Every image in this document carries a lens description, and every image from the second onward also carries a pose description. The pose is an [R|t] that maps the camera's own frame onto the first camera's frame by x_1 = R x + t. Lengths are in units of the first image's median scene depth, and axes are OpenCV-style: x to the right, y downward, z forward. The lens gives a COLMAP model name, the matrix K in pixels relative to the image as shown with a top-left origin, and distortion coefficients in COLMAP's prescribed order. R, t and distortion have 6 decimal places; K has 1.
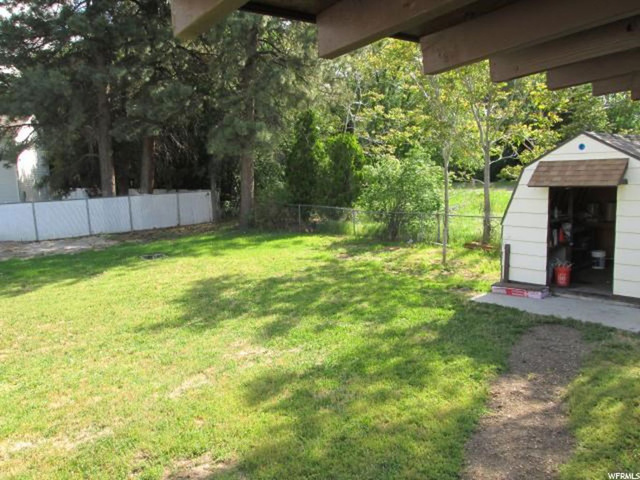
lens RADIAL K [[508.9, 0, 320.0], [0, 508.9, 240.0], [0, 0, 1]] dist [0.001328, 0.002127]
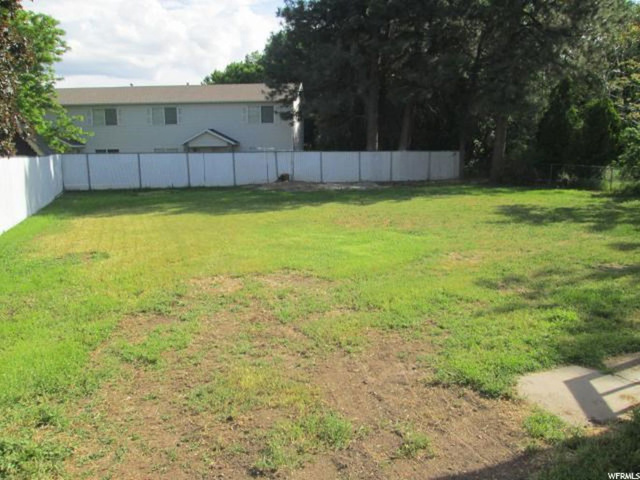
lens RADIAL K [[533.5, 0, 320.0], [0, 533.5, 240.0], [0, 0, 1]] dist [-0.005286, 0.001905]
pose [[0.950111, 0.090884, -0.298376, -0.152859], [-0.082495, 0.995763, 0.040621, 0.086818], [0.300804, -0.013980, 0.953584, -0.244372]]
